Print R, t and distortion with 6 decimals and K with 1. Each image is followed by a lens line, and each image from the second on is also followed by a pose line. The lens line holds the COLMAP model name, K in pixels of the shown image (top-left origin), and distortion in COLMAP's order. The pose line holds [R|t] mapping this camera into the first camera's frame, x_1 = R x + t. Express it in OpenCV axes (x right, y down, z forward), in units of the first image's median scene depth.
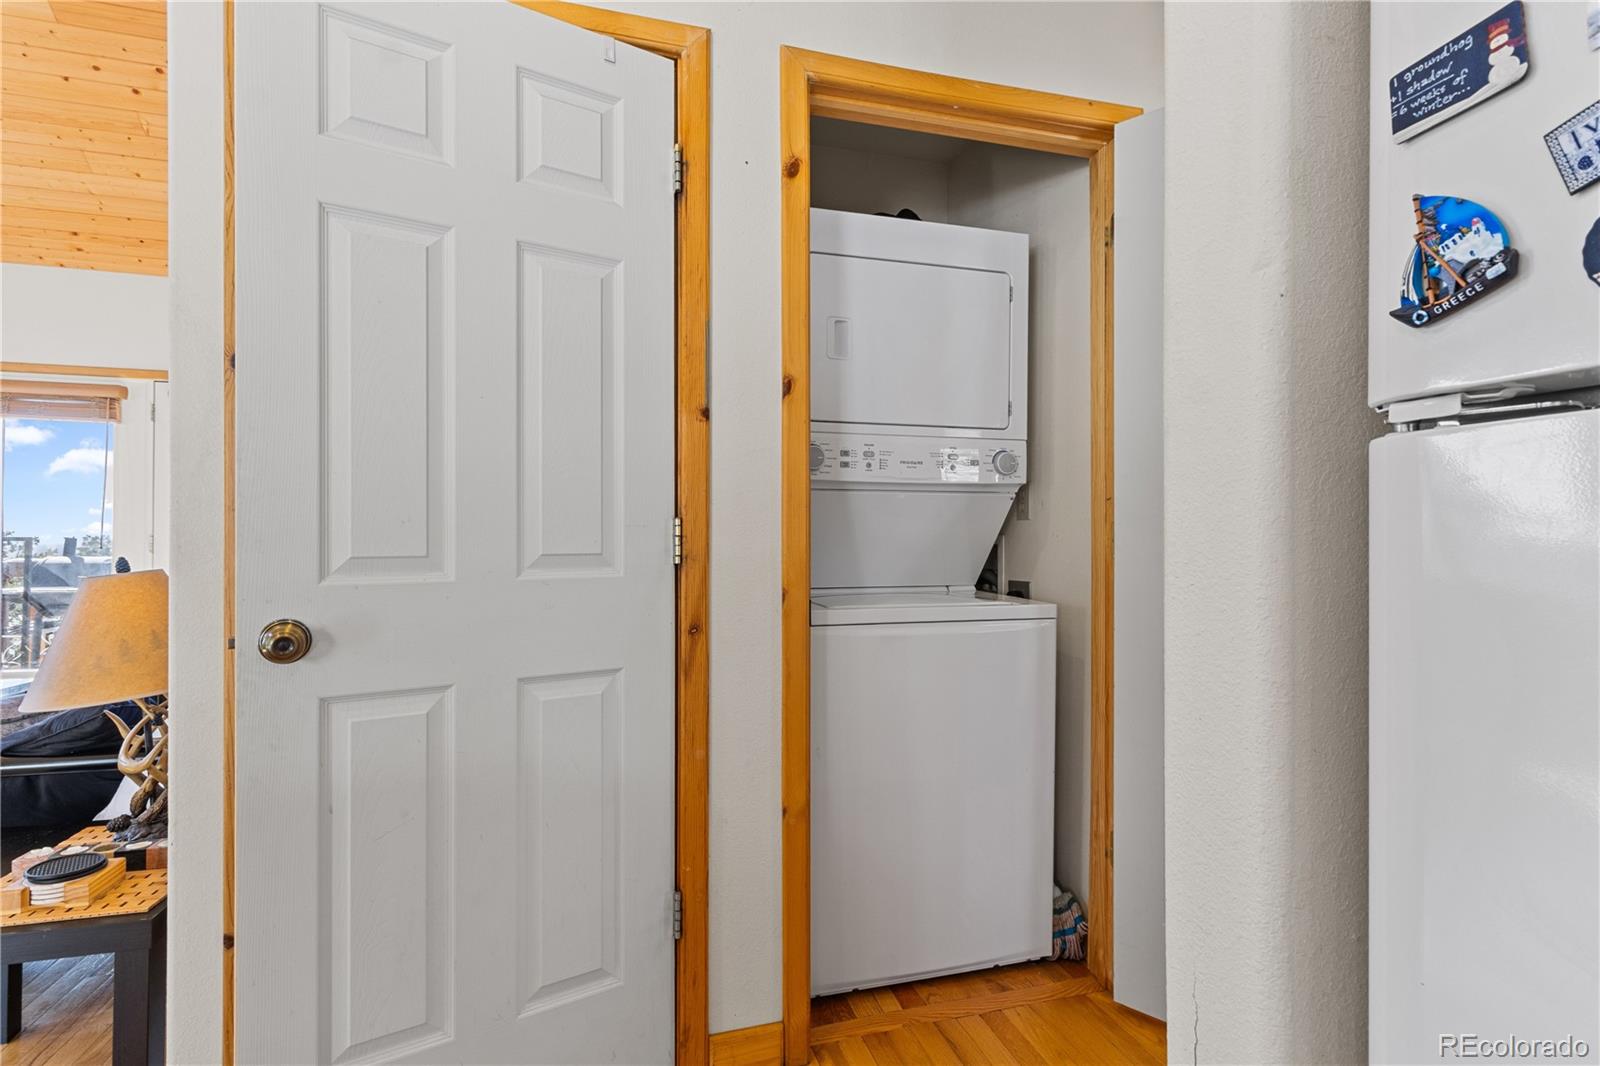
lens RADIAL K [[741.5, 0, 795.1], [0, 741.5, 532.1], [0, 0, 1]] dist [0.000051, 0.001725]
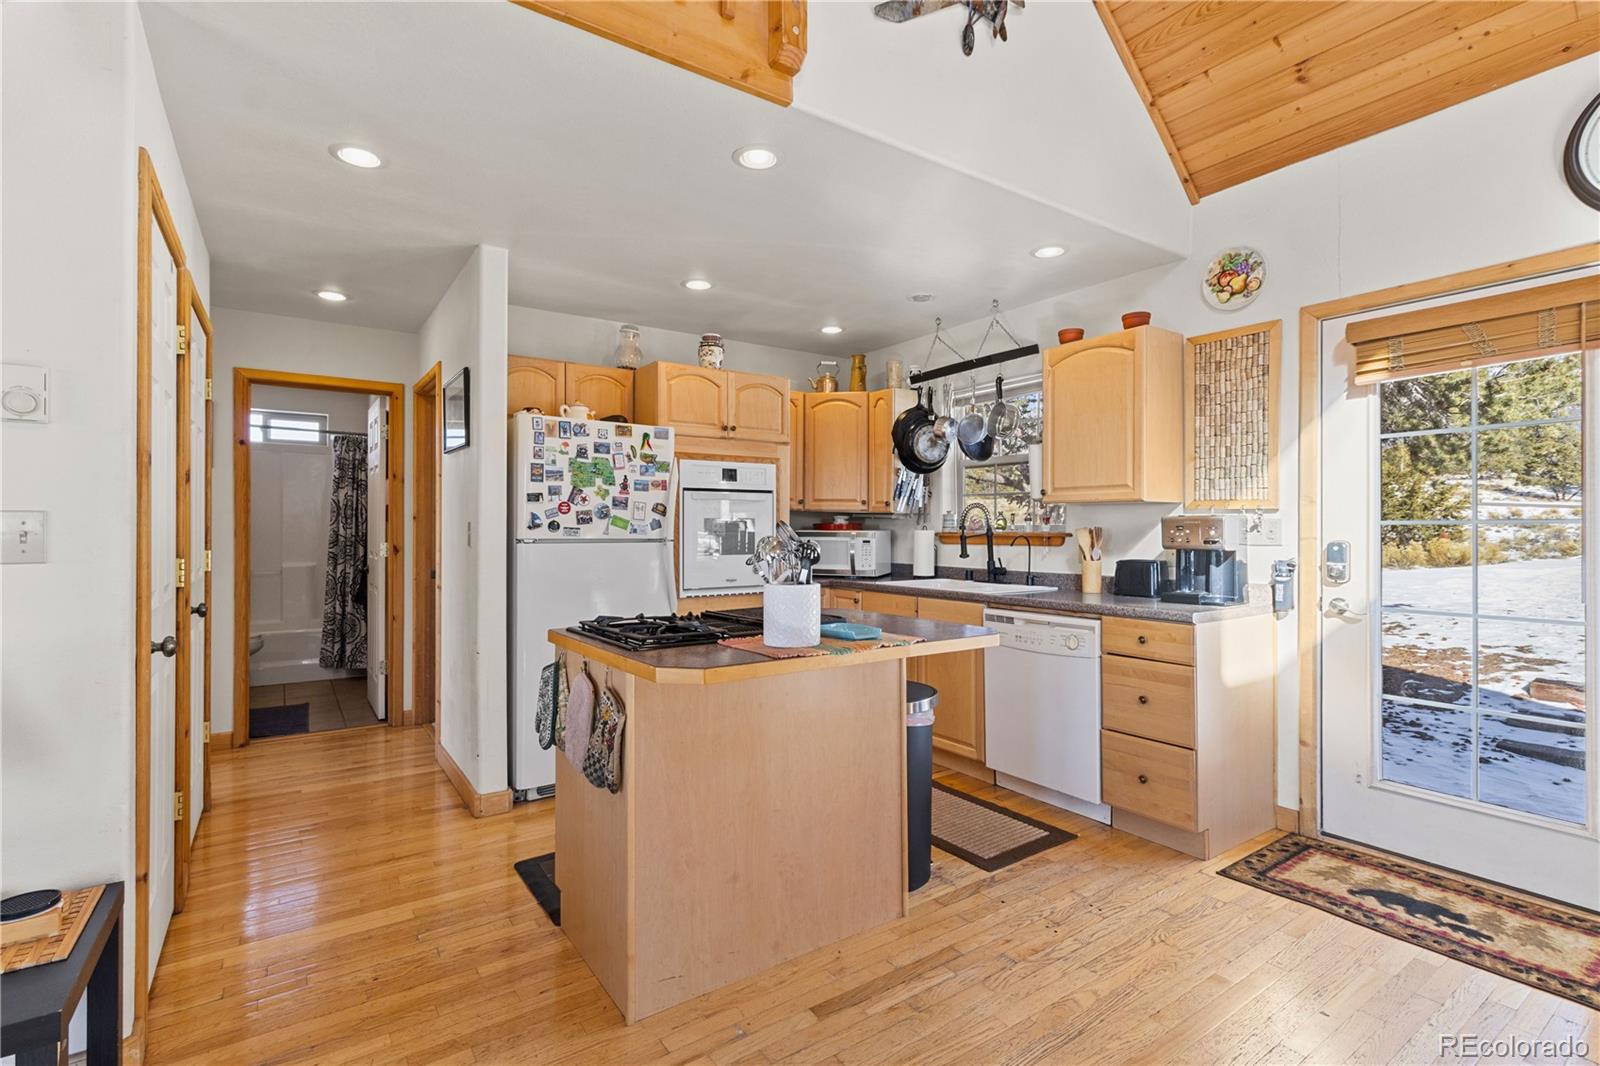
lens RADIAL K [[741.5, 0, 799.2], [0, 741.5, 528.0], [0, 0, 1]] dist [0.000051, 0.001725]
pose [[-0.326743, -0.004996, 0.945100, -7.375345], [-0.011770, 0.999930, 0.001216, -0.354763], [-0.945040, -0.010727, -0.326779, 0.945876]]
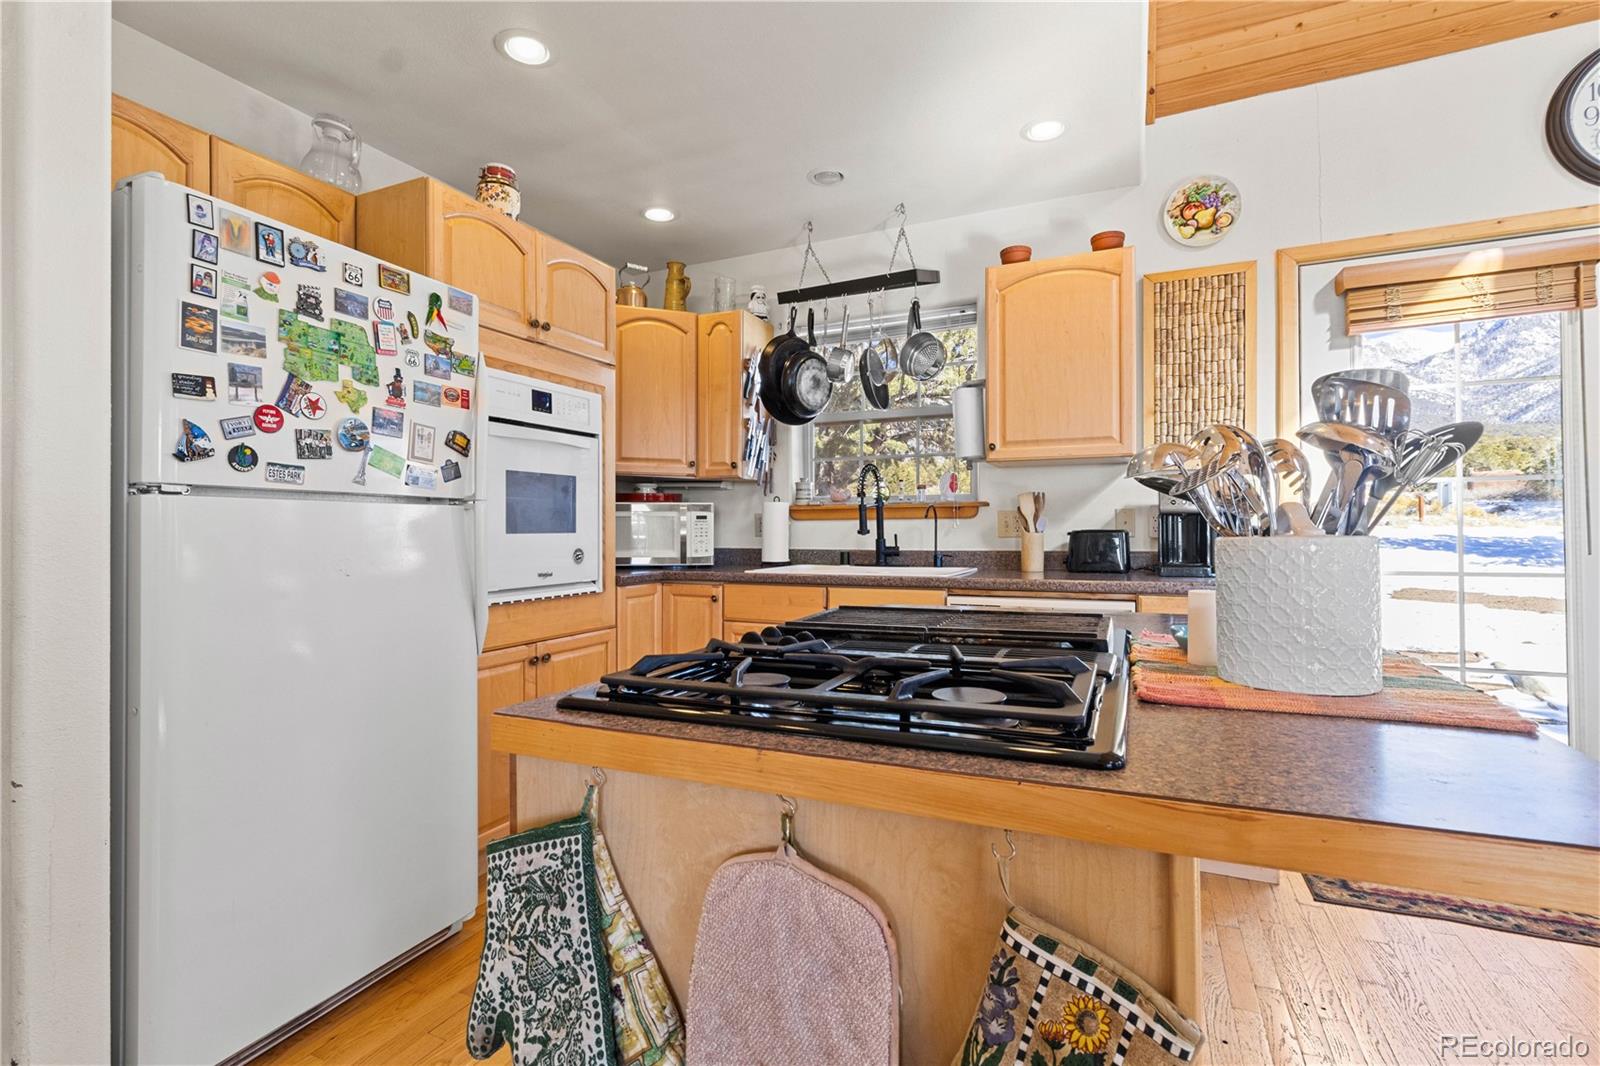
lens RADIAL K [[741.5, 0, 797.5], [0, 741.5, 523.7], [0, 0, 1]] dist [0.000051, 0.001725]
pose [[-0.762214, 0.002722, 0.647319, -3.244999], [-0.005911, 0.999920, -0.011165, -0.003300], [-0.647298, -0.012336, -0.762137, 1.795841]]
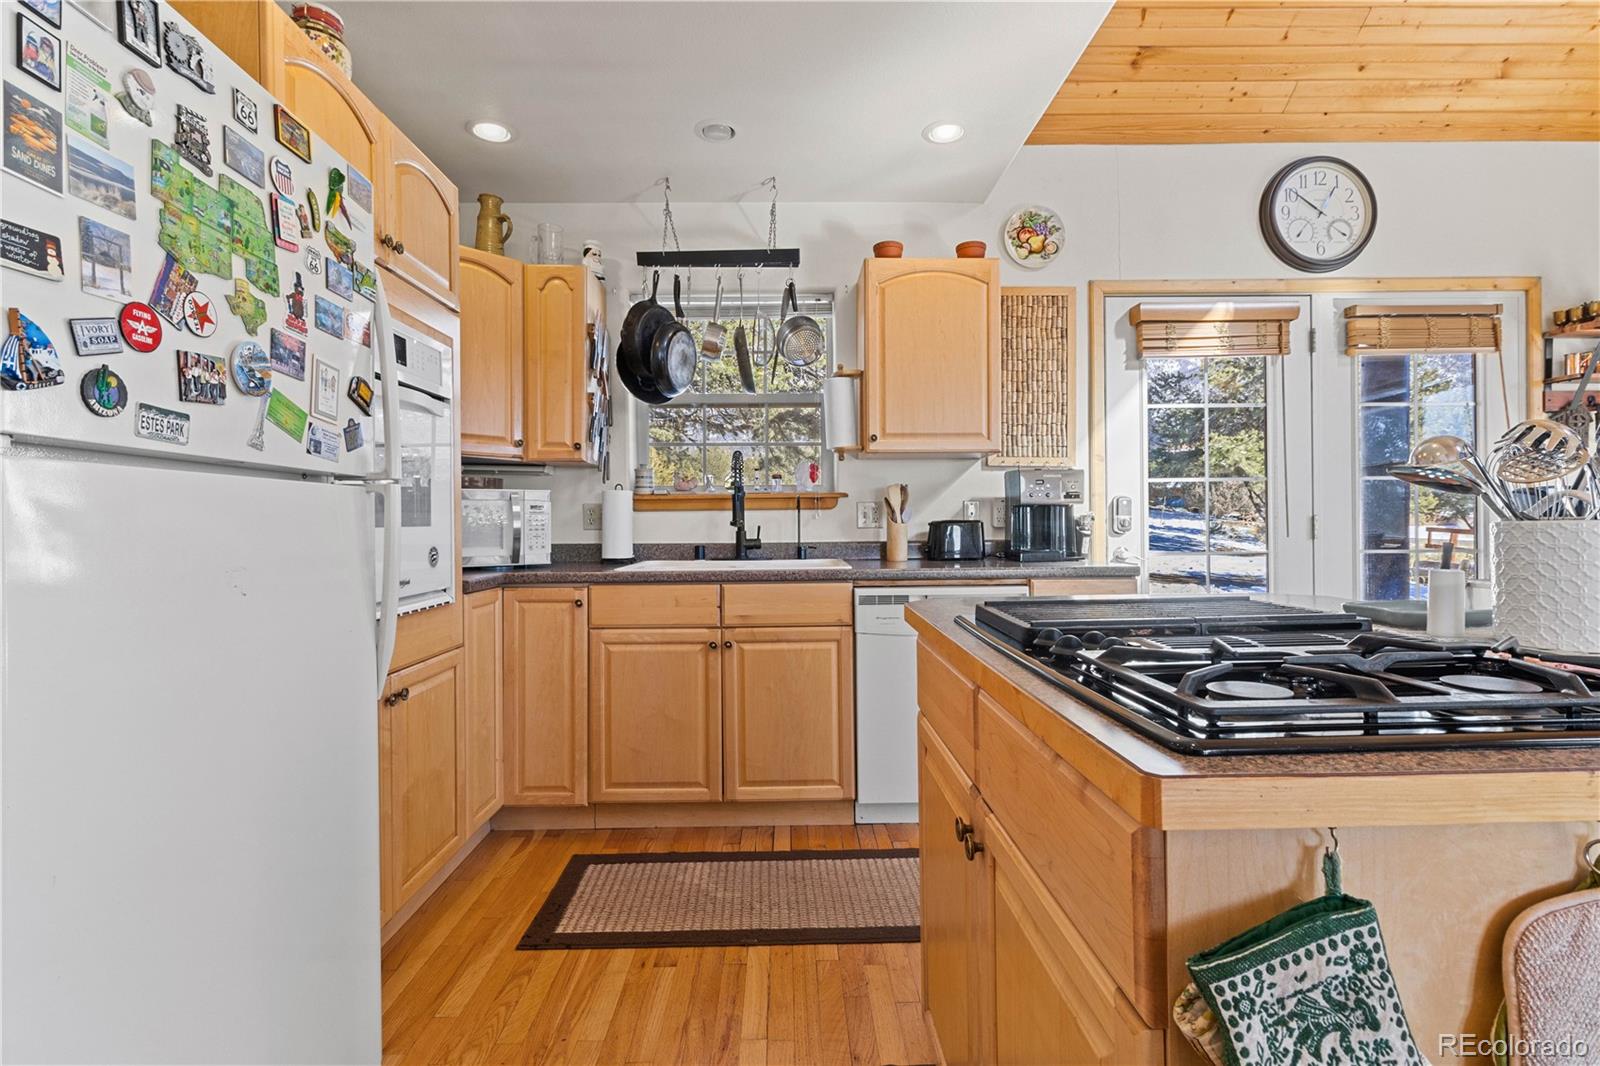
lens RADIAL K [[741.5, 0, 798.8], [0, 741.5, 524.0], [0, 0, 1]] dist [0.000051, 0.001725]
pose [[-0.967948, 0.001947, 0.251145, -1.265982], [0.001219, 0.999995, -0.003054, 0.018207], [-0.251149, -0.002650, -0.967945, 2.252869]]
